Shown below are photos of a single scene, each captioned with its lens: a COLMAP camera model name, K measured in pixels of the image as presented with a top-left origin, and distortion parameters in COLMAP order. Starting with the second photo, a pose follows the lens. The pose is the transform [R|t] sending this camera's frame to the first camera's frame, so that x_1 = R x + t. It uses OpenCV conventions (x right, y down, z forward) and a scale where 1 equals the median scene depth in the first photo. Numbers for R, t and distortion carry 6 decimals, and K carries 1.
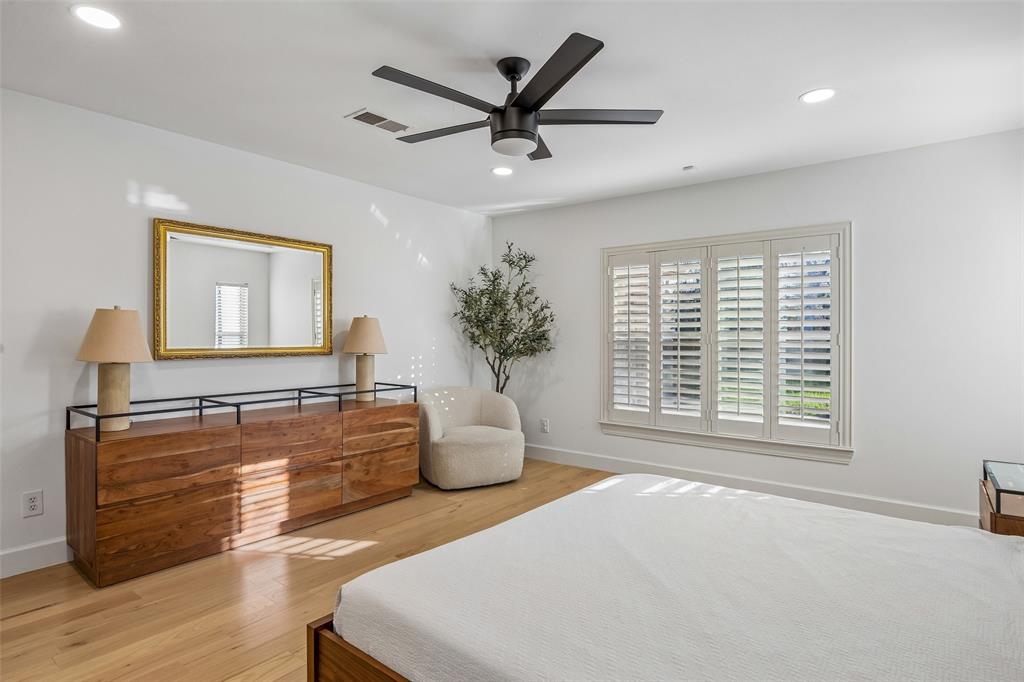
lens RADIAL K [[542.0, 0, 506.5], [0, 542.0, 335.6], [0, 0, 1]] dist [0.000674, -0.000111]
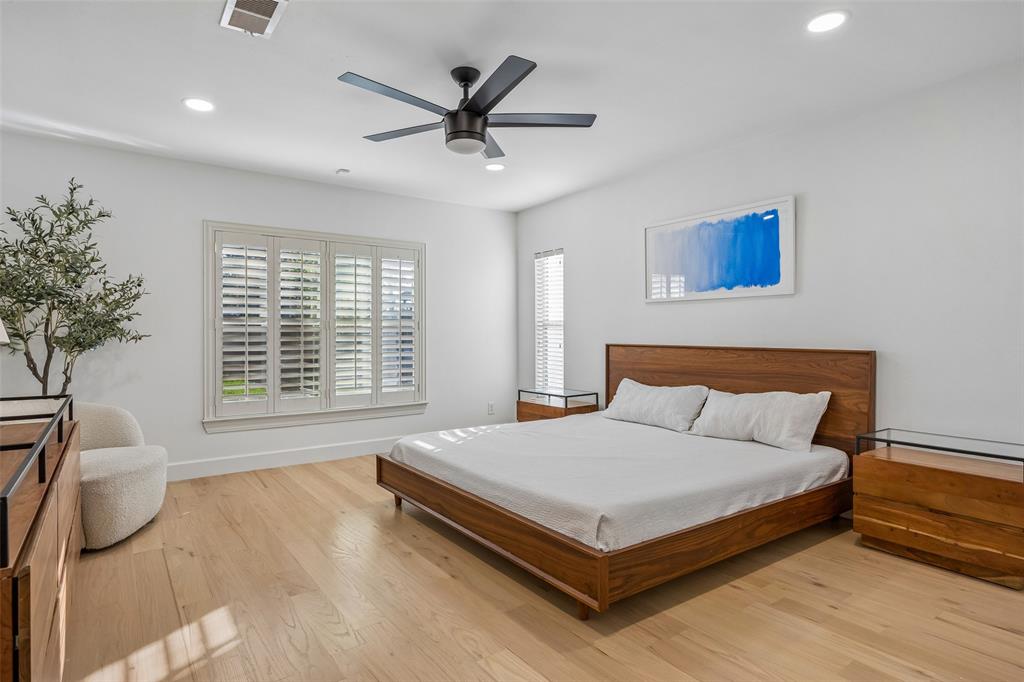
lens RADIAL K [[542.0, 0, 503.3], [0, 542.0, 340.2], [0, 0, 1]] dist [0.000674, -0.000111]
pose [[0.286298, -0.014726, 0.958027, -0.624272], [-0.002300, 0.999868, 0.016057, 0.019282], [-0.958138, -0.006801, 0.286227, 0.355696]]
